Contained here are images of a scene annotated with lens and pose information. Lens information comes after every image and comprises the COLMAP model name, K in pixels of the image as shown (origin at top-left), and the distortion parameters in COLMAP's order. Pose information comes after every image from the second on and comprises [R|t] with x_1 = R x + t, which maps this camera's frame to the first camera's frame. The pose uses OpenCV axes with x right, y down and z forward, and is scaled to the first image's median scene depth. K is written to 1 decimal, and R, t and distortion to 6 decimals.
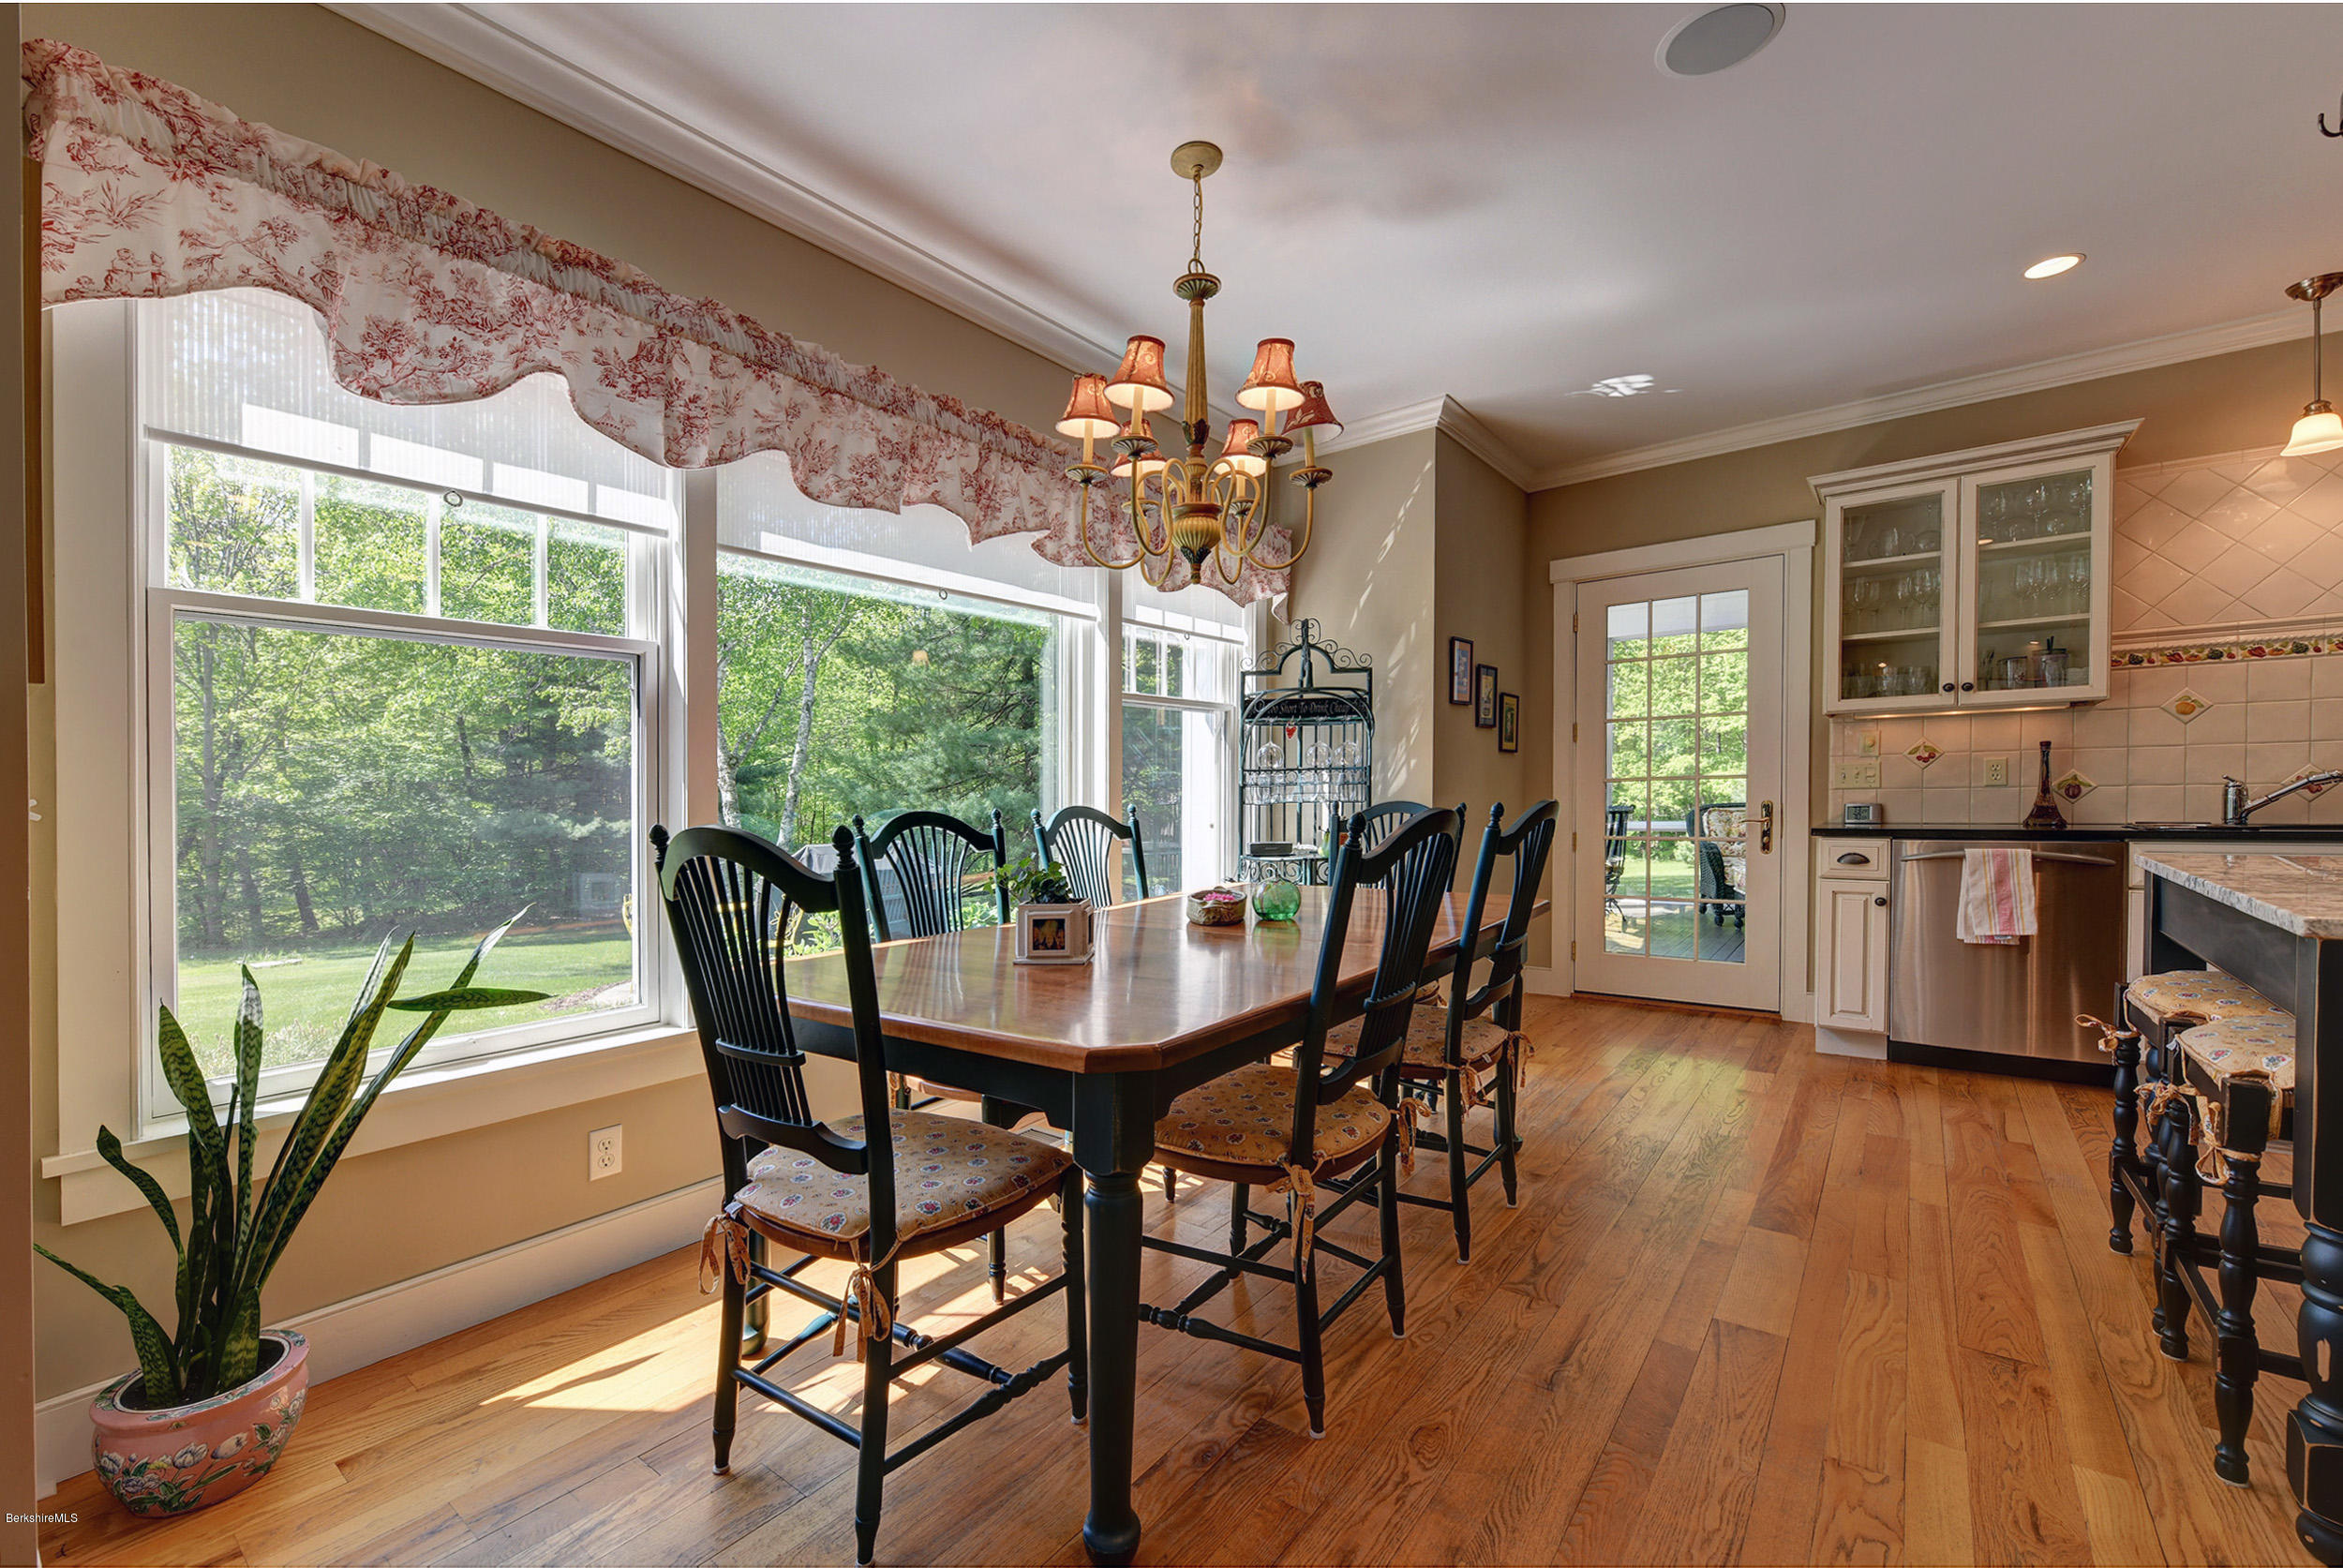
lens RADIAL K [[965.5, 0, 1134.9], [0, 965.5, 821.2], [0, 0, 1]] dist [-0.000195, -0.001452]
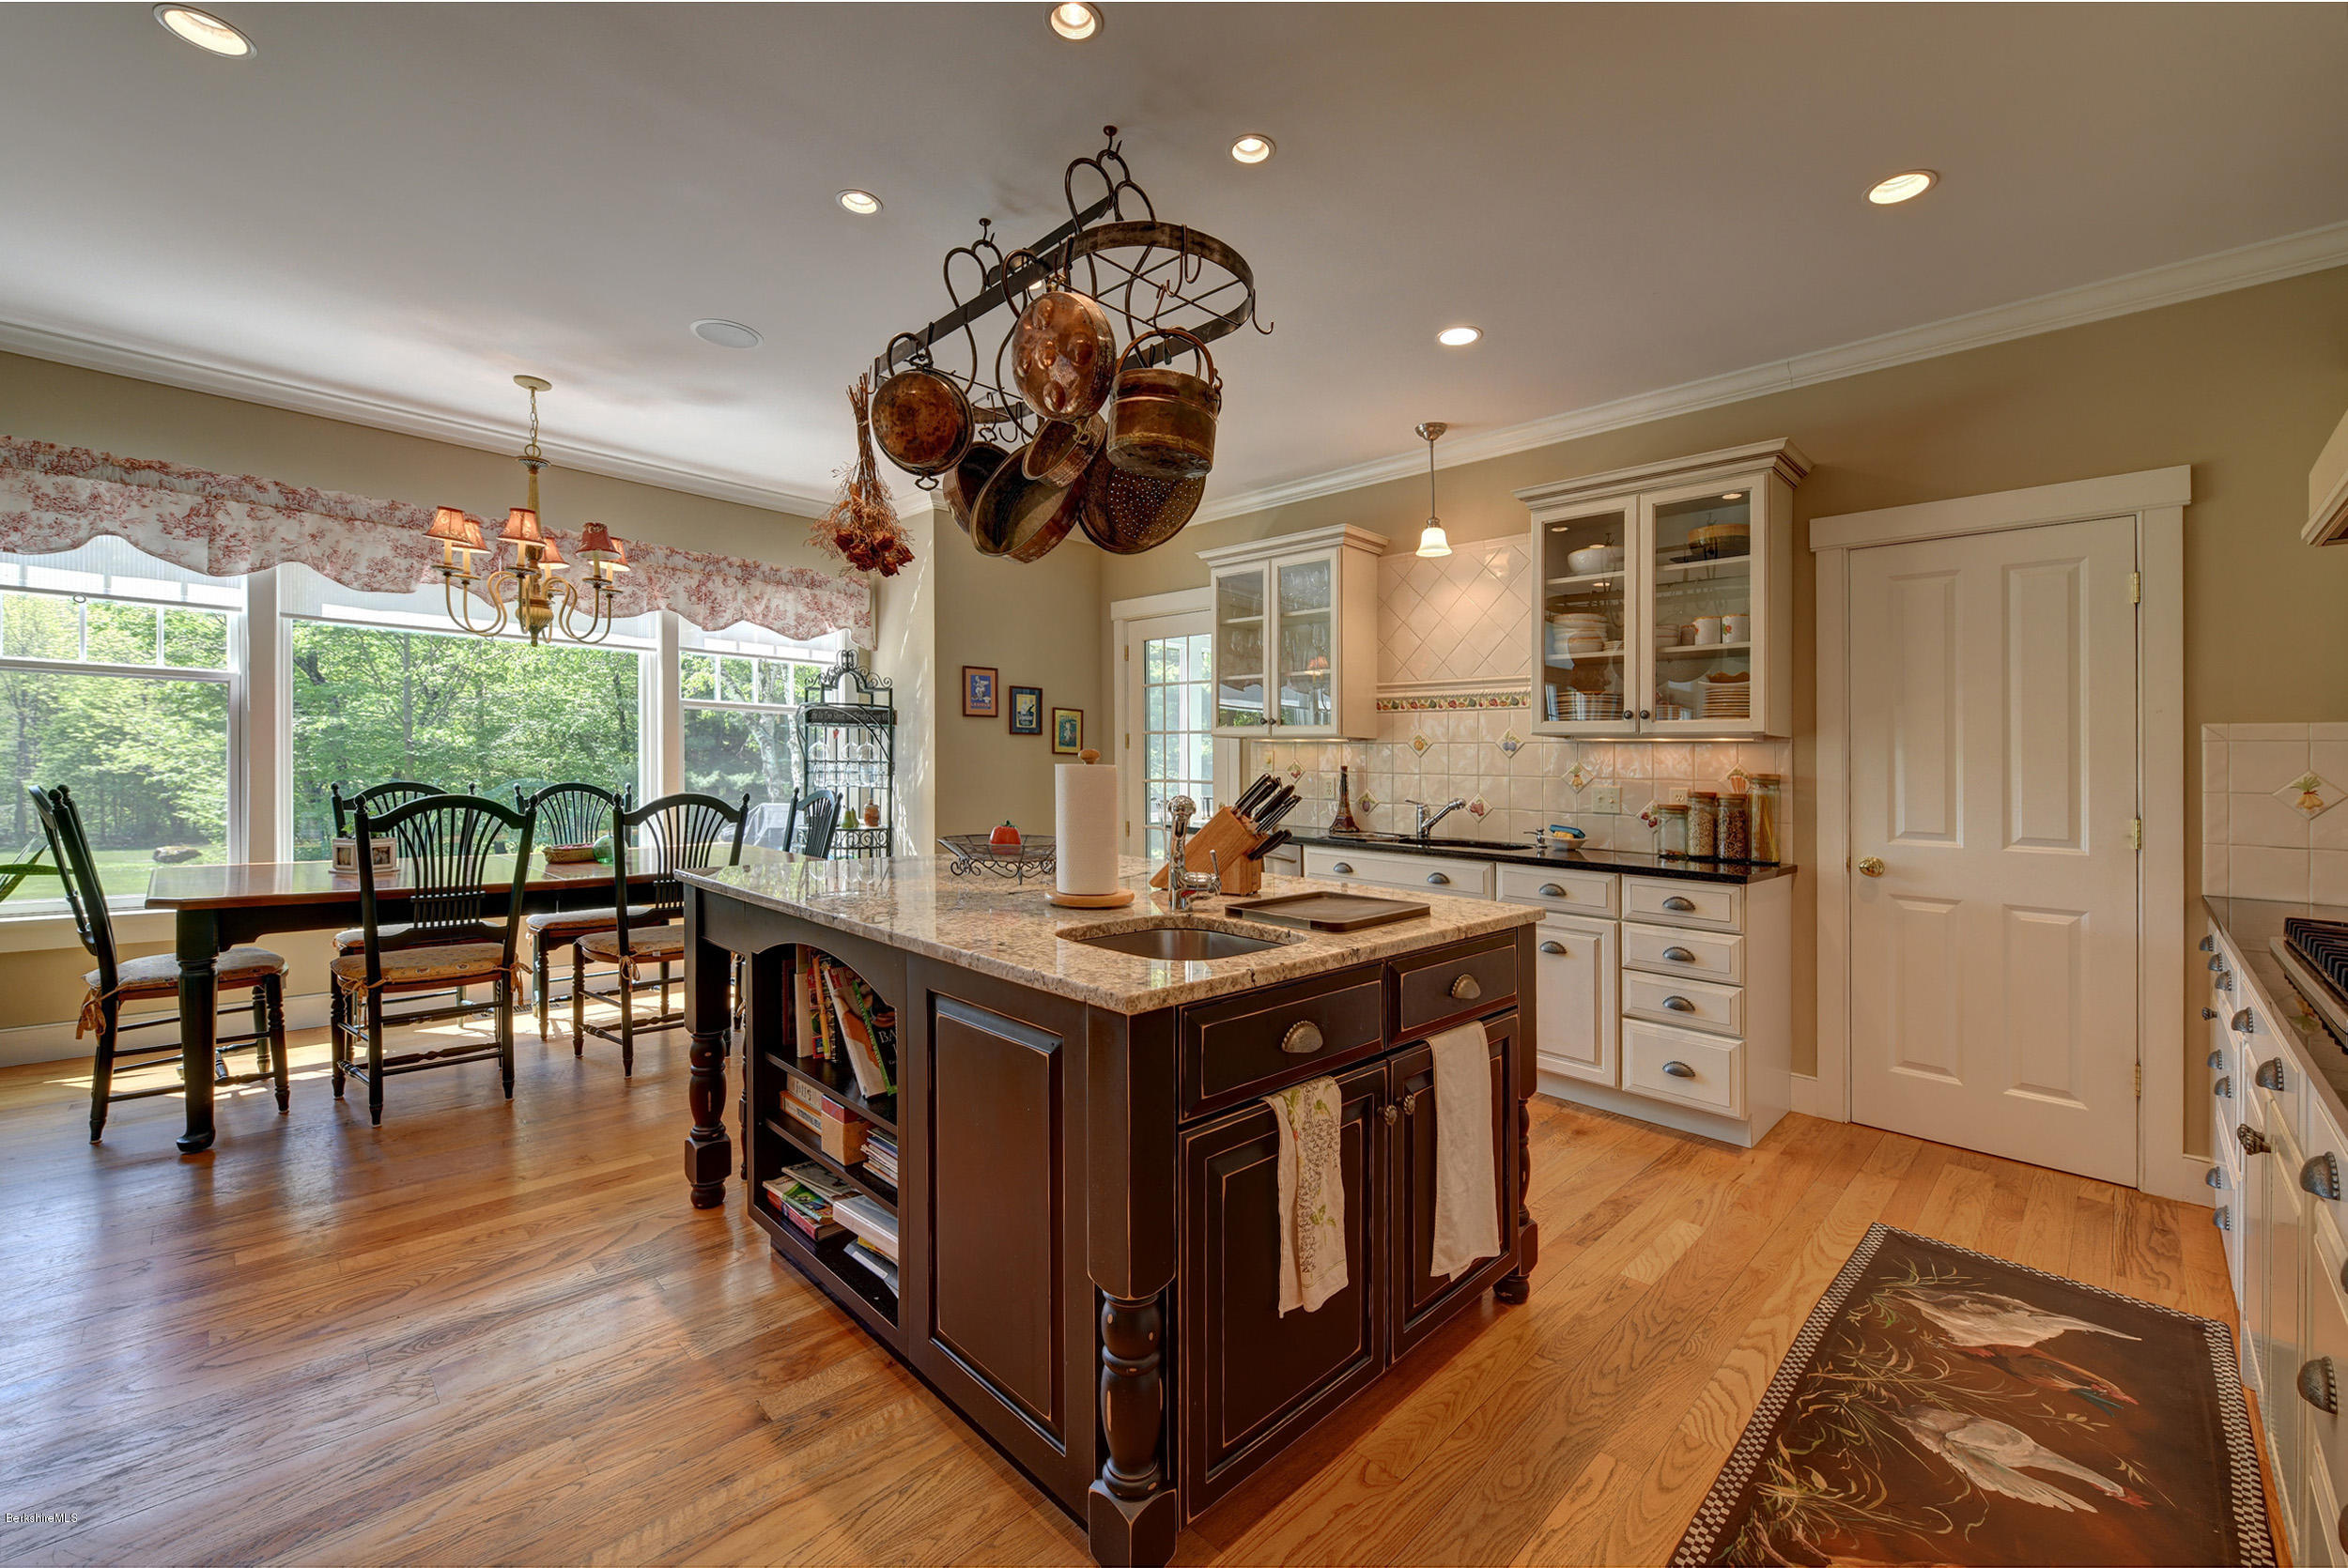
lens RADIAL K [[967.4, 0, 1165.4], [0, 967.4, 807.9], [0, 0, 1]] dist [-0.000195, -0.001452]
pose [[0.990242, 0.048493, -0.130653, 0.945095], [-0.046628, 0.998763, 0.017295, -0.041391], [0.131330, -0.011034, 0.991277, -0.320158]]
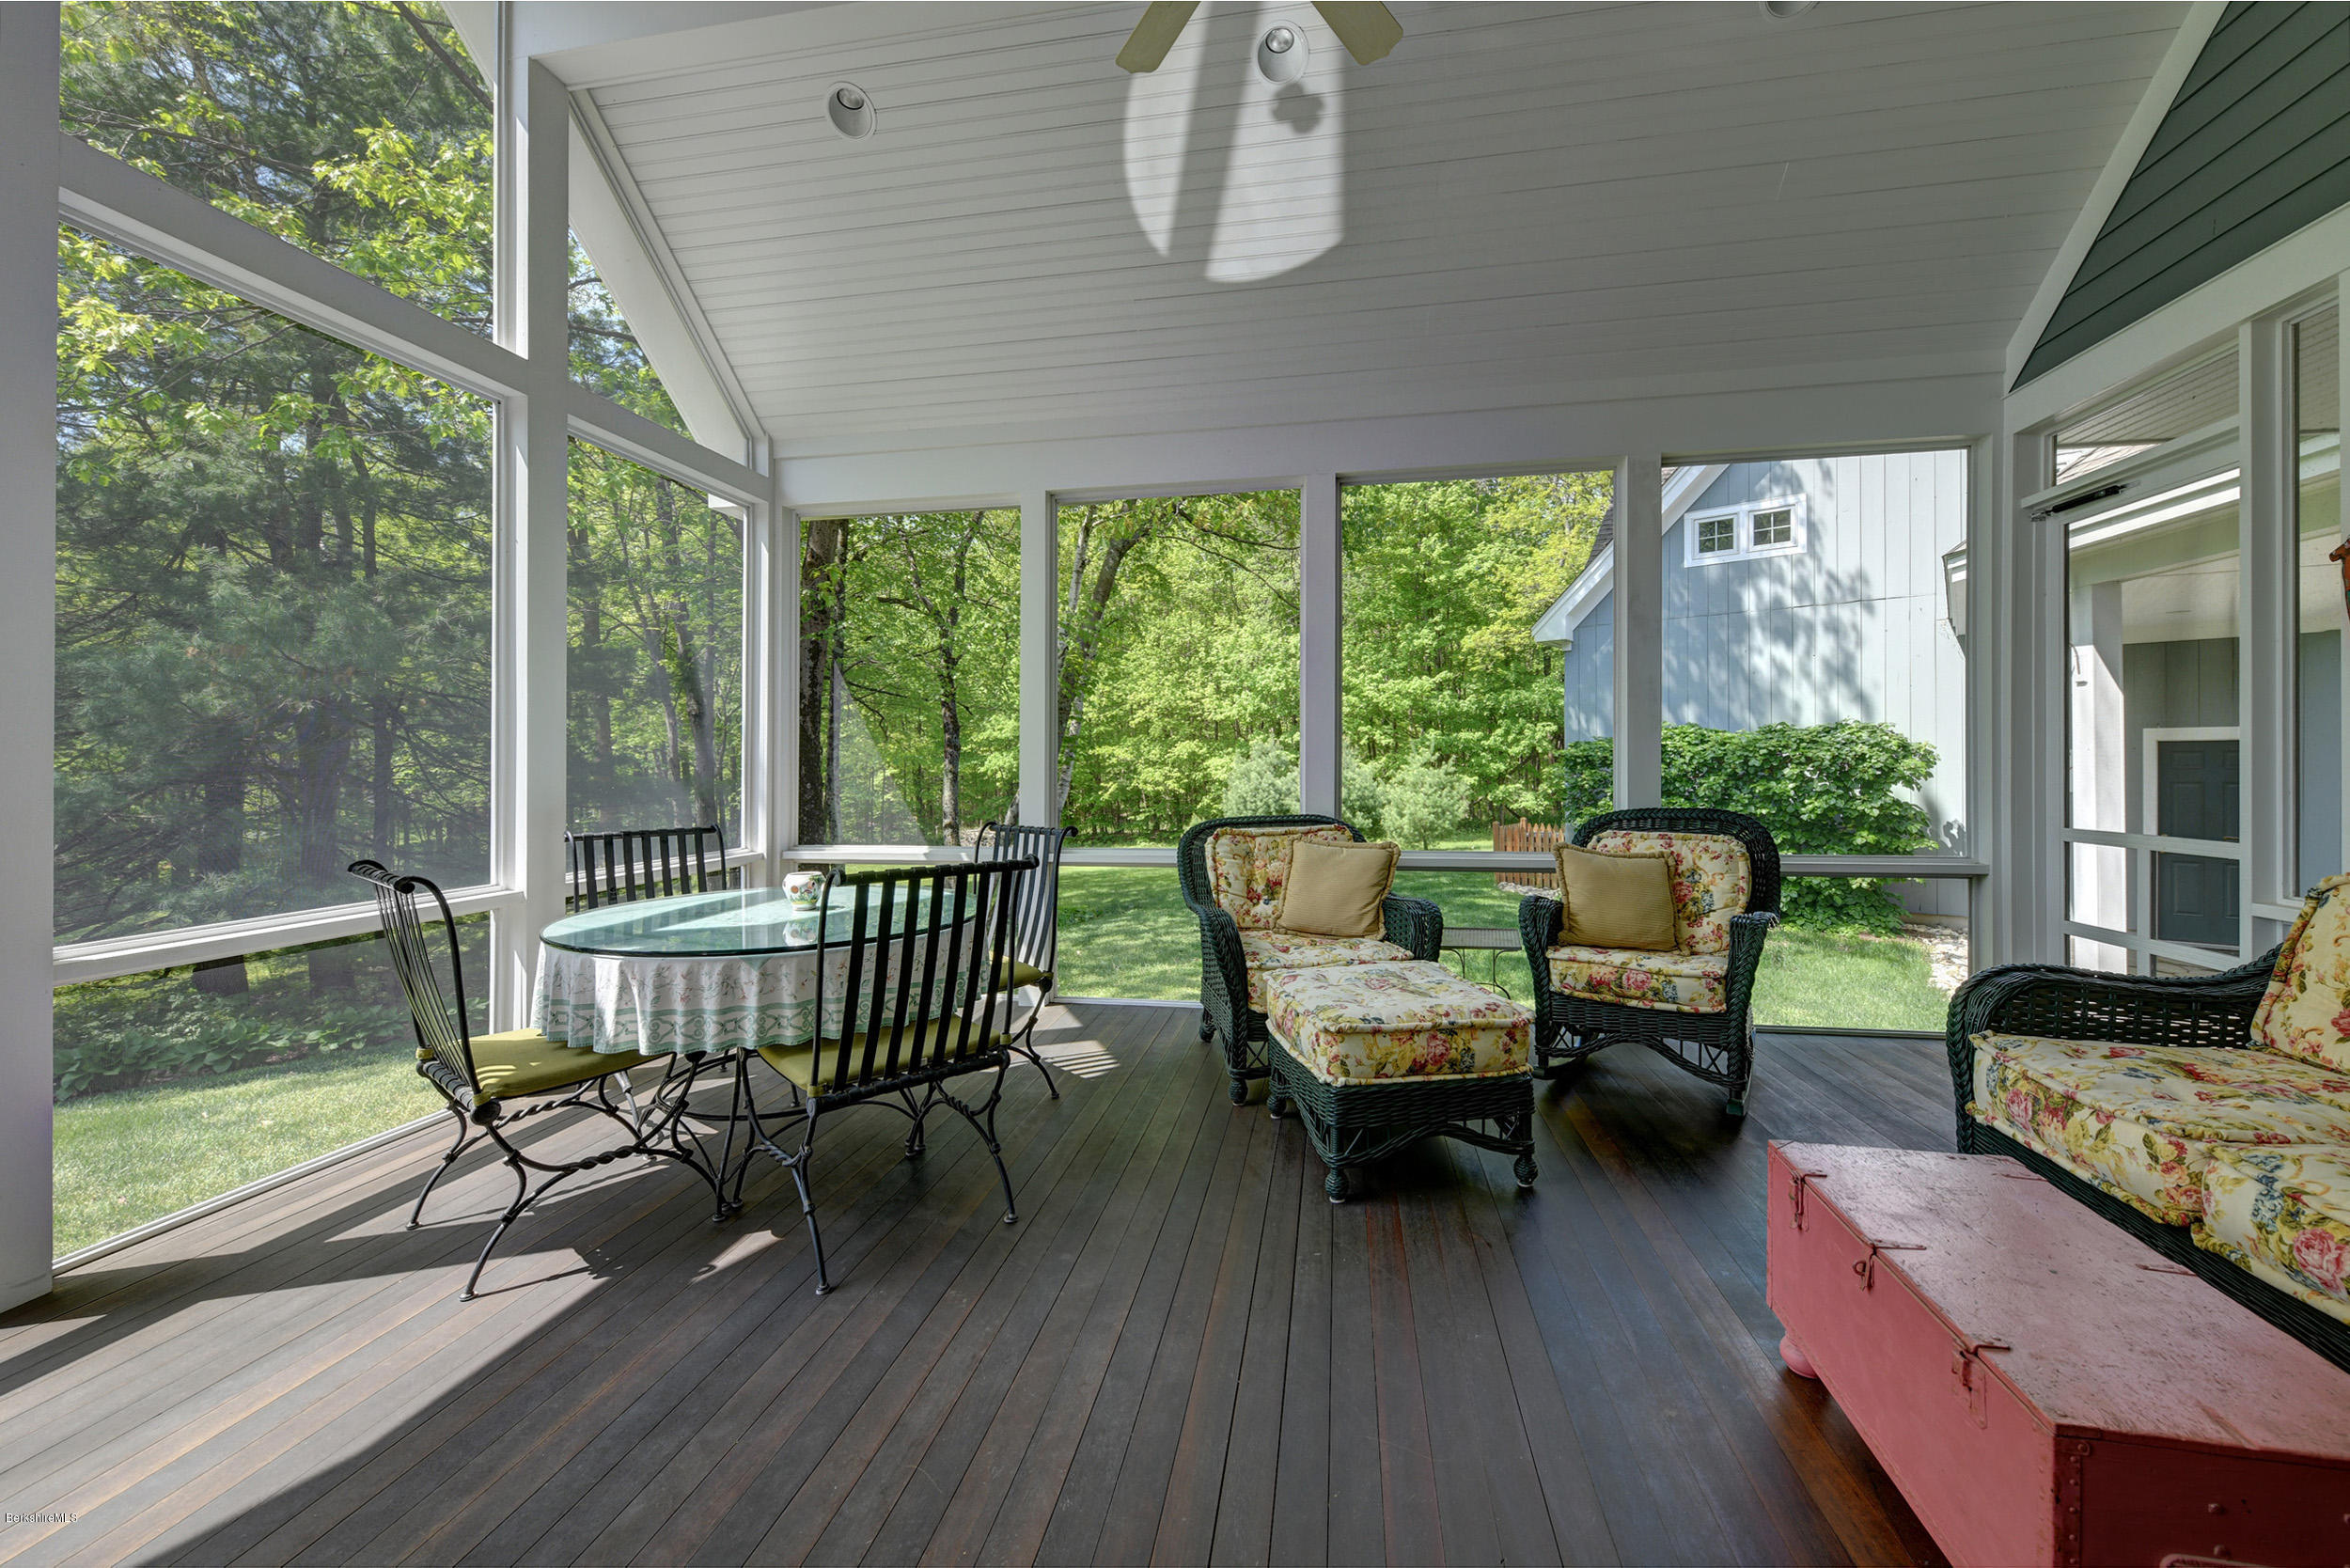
lens RADIAL K [[968.4, 0, 1174.3], [0, 968.4, 775.9], [0, 0, 1]] dist [-0.000195, -0.001452]
pose [[0.876508, 0.006589, 0.481342, 0.736826], [0.006025, 0.999678, -0.024654, -0.067127], [-0.481349, 0.024510, 0.876186, 1.257156]]
